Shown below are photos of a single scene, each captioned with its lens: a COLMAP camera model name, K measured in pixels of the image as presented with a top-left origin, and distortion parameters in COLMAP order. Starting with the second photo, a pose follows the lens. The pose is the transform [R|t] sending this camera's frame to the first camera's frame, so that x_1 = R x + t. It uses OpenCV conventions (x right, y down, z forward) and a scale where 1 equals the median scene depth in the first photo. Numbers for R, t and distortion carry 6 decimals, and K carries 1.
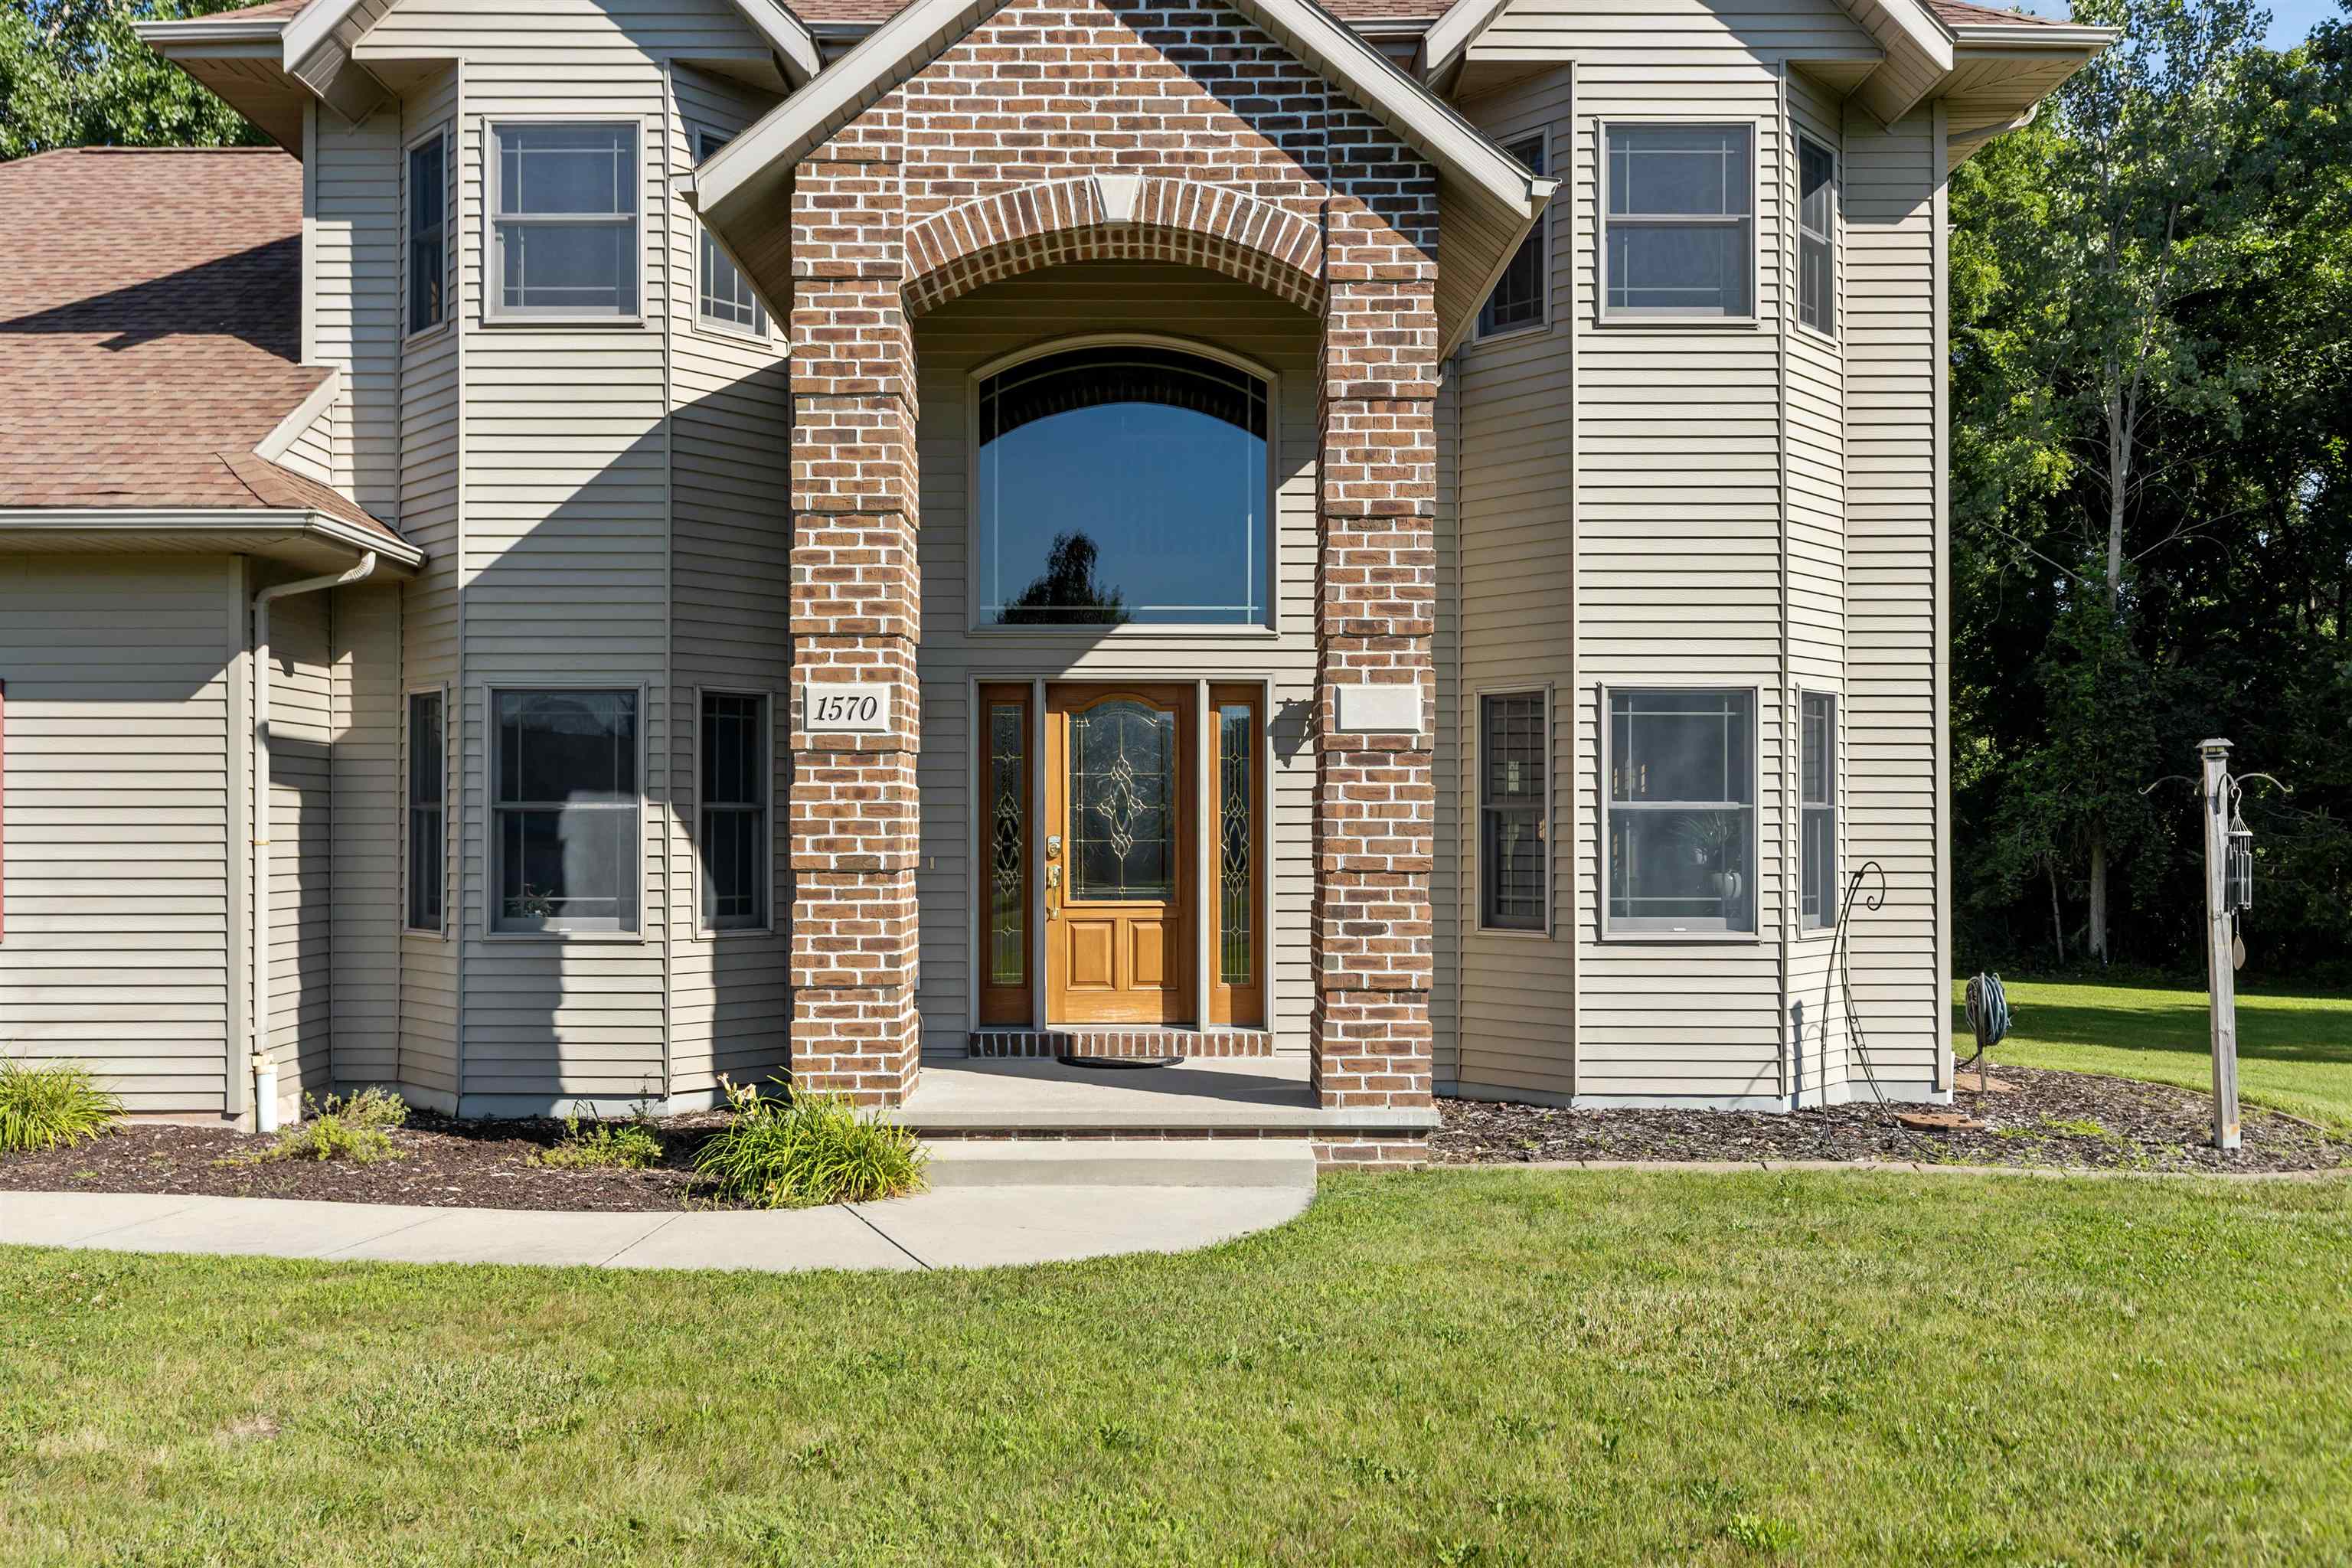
lens RADIAL K [[1848.2, 0, 1155.4], [0, 1848.2, 829.7], [0, 0, 1]] dist [0.006287, -0.009073]
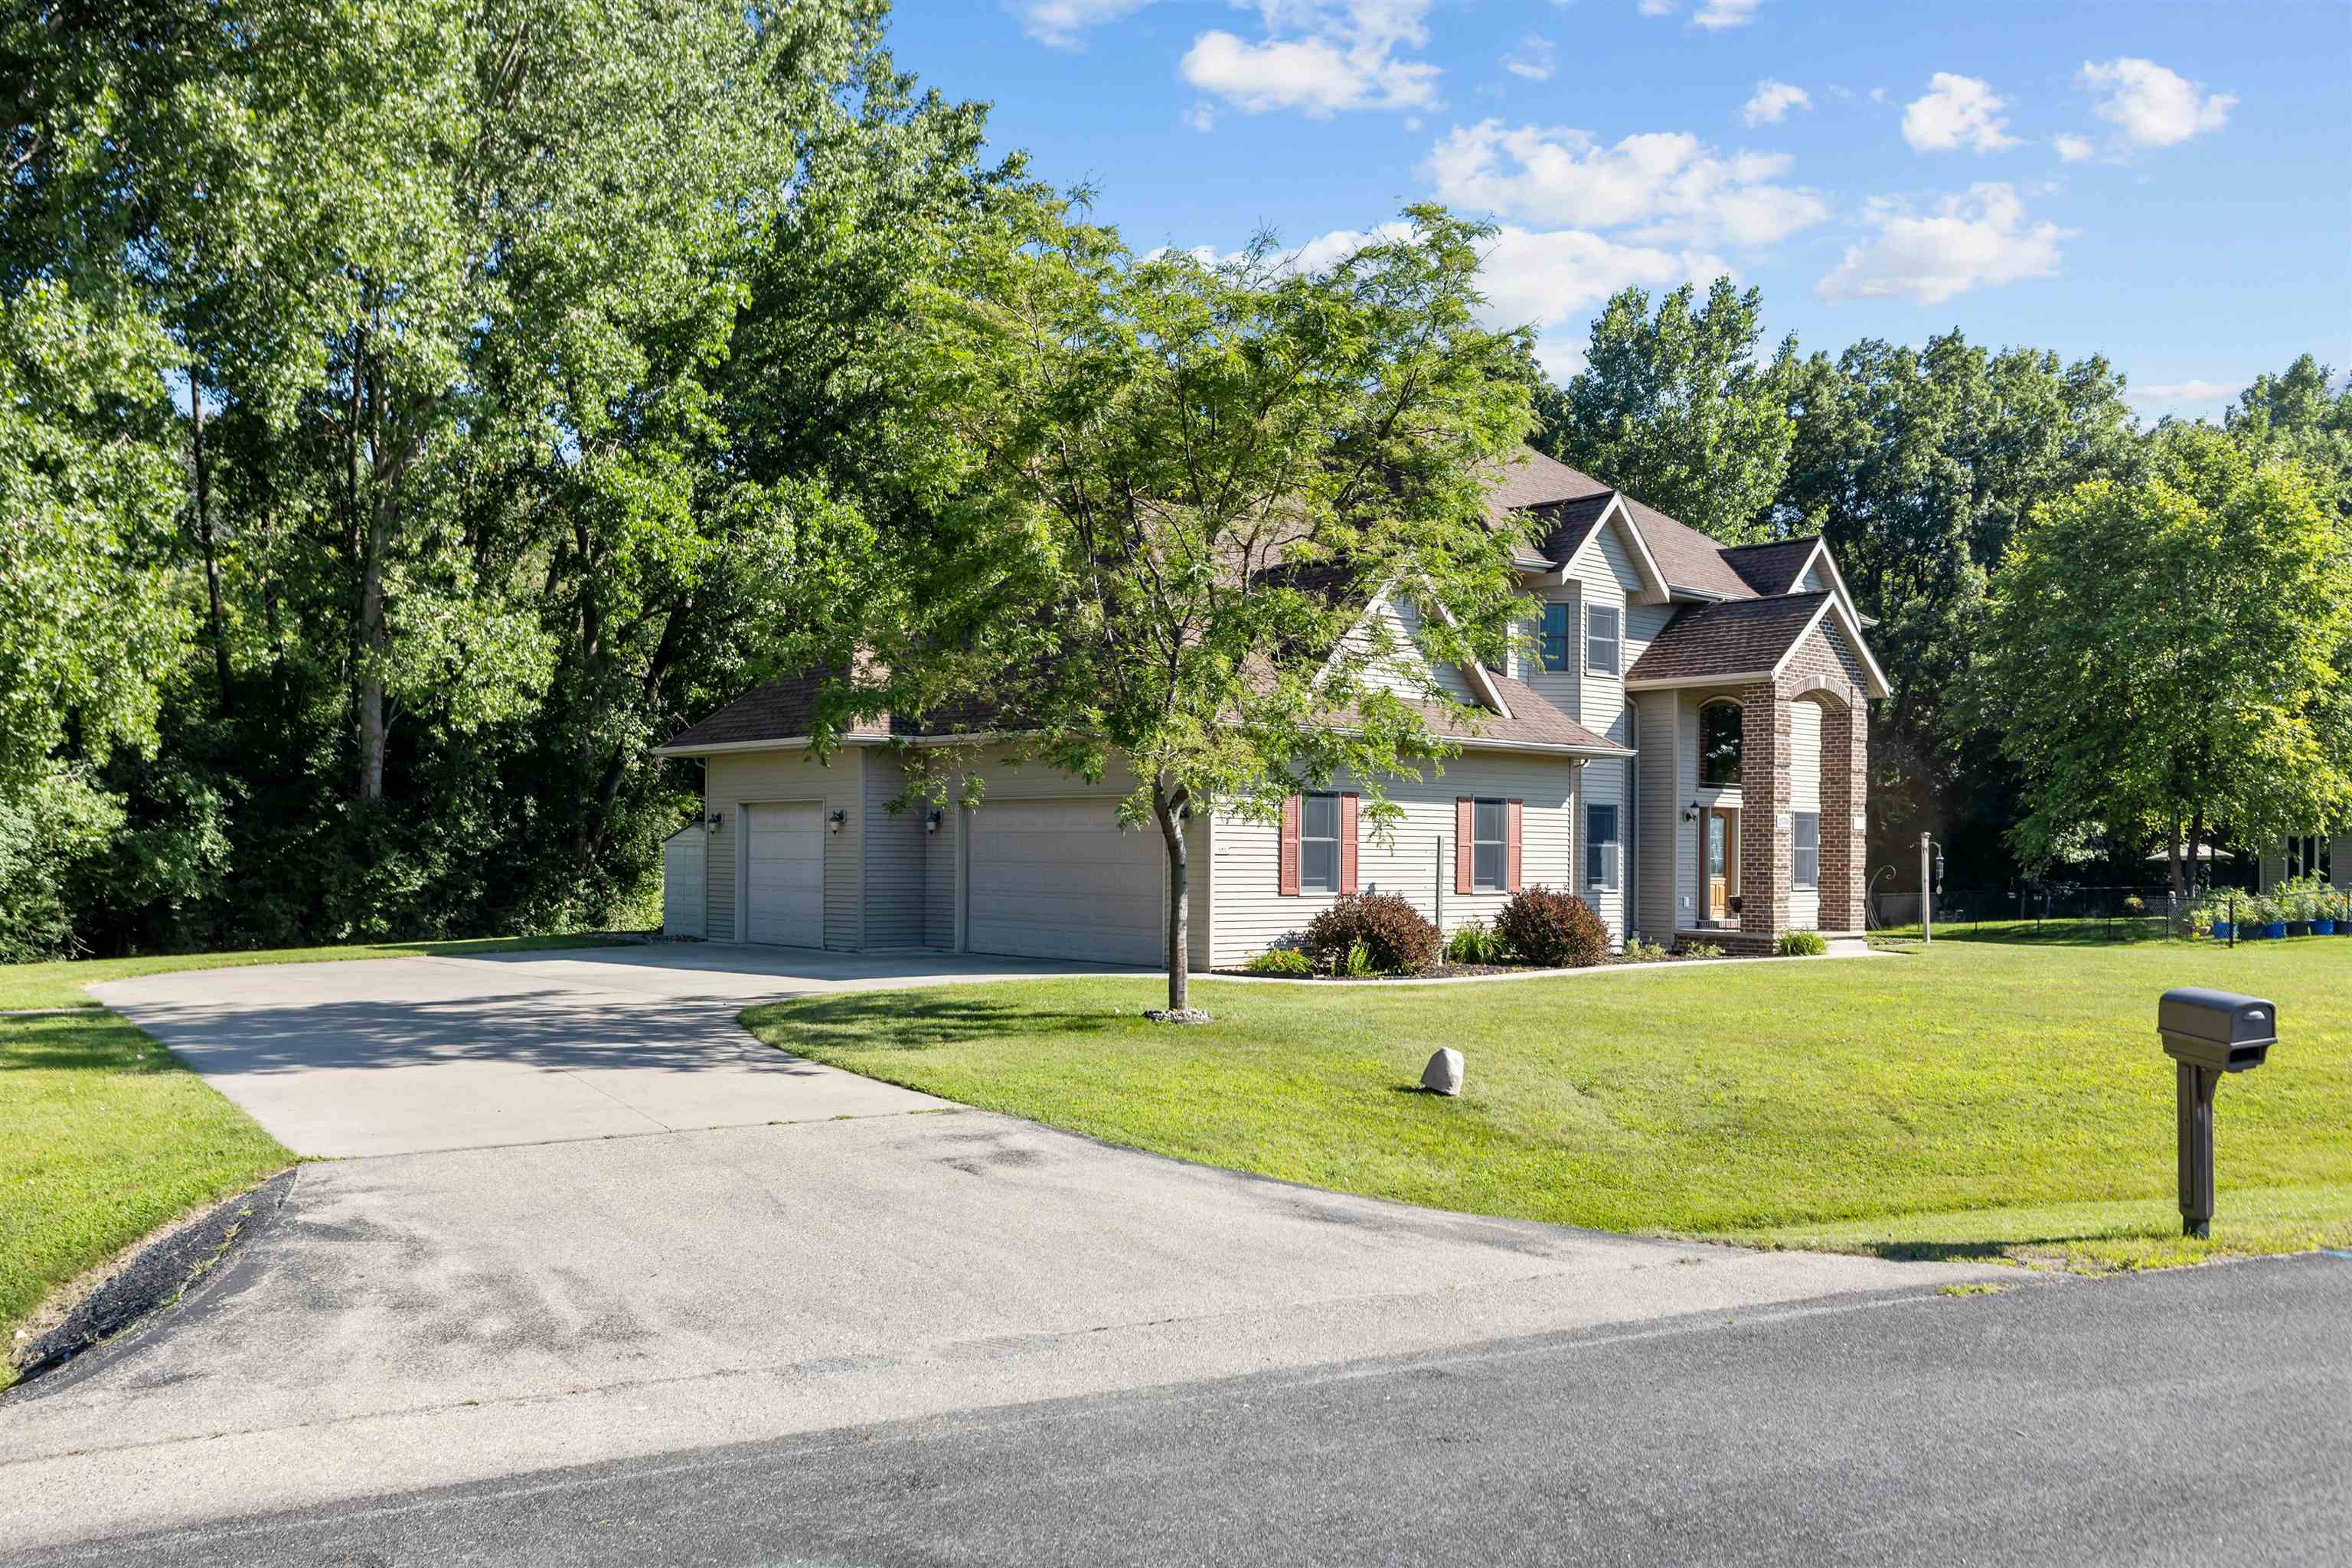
lens RADIAL K [[1963.6, 0, 1115.3], [0, 1963.6, 826.0], [0, 0, 1]] dist [0.004180, -0.005023]
pose [[0.755022, 0.015921, 0.655506, -2.900594], [-0.011637, 0.999873, -0.010880, -0.000663], [-0.655596, 0.000587, 0.755112, -0.807166]]
